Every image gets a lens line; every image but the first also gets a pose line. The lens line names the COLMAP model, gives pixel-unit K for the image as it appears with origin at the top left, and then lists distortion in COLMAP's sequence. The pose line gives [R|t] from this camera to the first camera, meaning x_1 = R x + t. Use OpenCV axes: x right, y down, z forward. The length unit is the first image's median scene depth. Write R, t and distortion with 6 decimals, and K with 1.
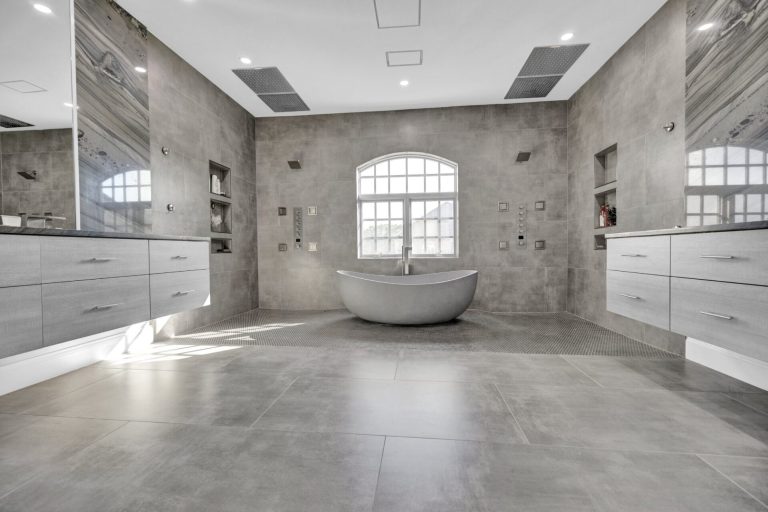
lens RADIAL K [[319.7, 0, 384.0], [0, 319.7, 256.0], [0, 0, 1]] dist [0.001382, -0.000300]
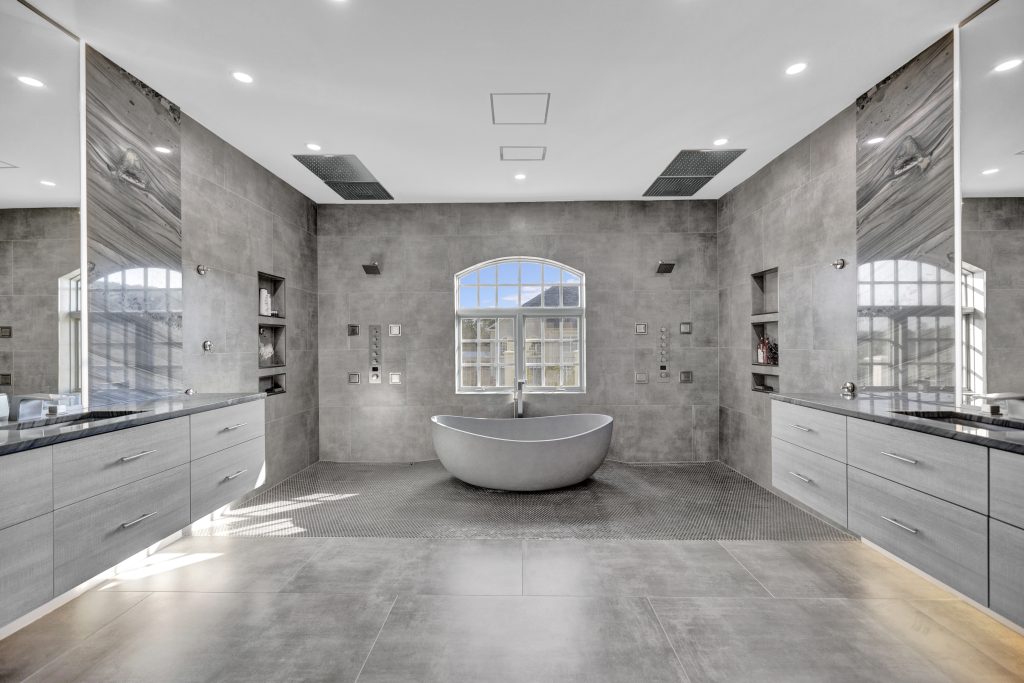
lens RADIAL K [[426.3, 0, 512.0], [0, 426.3, 341.5], [0, 0, 1]] dist [0.001382, -0.000300]
pose [[0.995973, 0.003705, 0.089582, -0.048710], [-0.001845, 0.999781, -0.020832, -0.116835], [-0.089640, 0.020583, 0.995762, -0.029632]]
